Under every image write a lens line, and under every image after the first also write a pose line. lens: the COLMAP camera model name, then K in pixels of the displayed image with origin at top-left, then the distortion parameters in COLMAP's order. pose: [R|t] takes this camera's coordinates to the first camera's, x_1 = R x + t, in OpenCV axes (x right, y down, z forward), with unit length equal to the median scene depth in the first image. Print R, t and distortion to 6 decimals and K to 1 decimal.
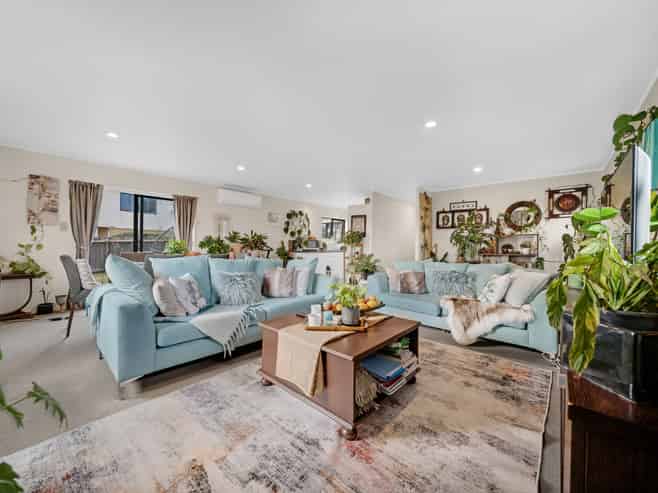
lens RADIAL K [[256.2, 0, 329.0], [0, 256.2, 246.5], [0, 0, 1]] dist [0.000075, -0.006229]
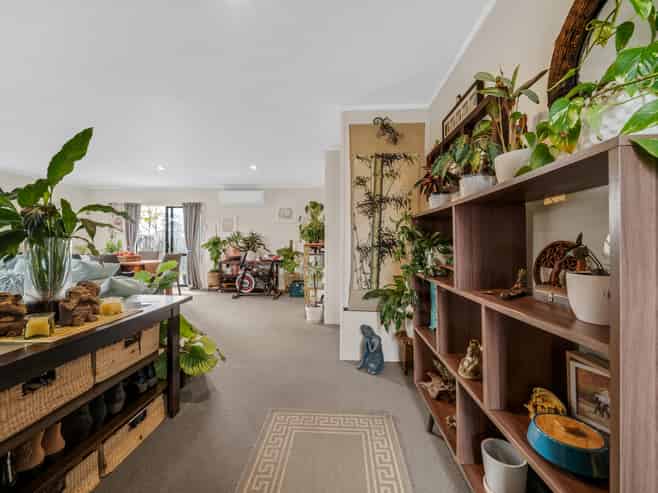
lens RADIAL K [[256.2, 0, 329.0], [0, 256.2, 246.5], [0, 0, 1]] dist [0.000075, -0.006229]
pose [[0.627225, 0.002193, -0.778835, 0.701445], [-0.005384, 0.999984, -0.001521, 0.000642], [0.778820, 0.005147, 0.627227, 0.724406]]
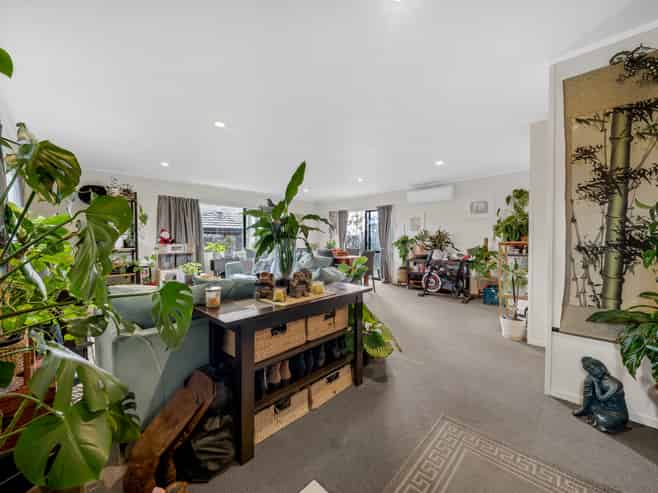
lens RADIAL K [[256.2, 0, 329.0], [0, 256.2, 246.5], [0, 0, 1]] dist [0.000075, -0.006229]
pose [[-0.049628, 0.009655, -0.998721, 0.719960], [-0.010097, 0.999897, 0.010168, 0.000679], [0.998717, 0.010589, -0.049526, 0.752266]]
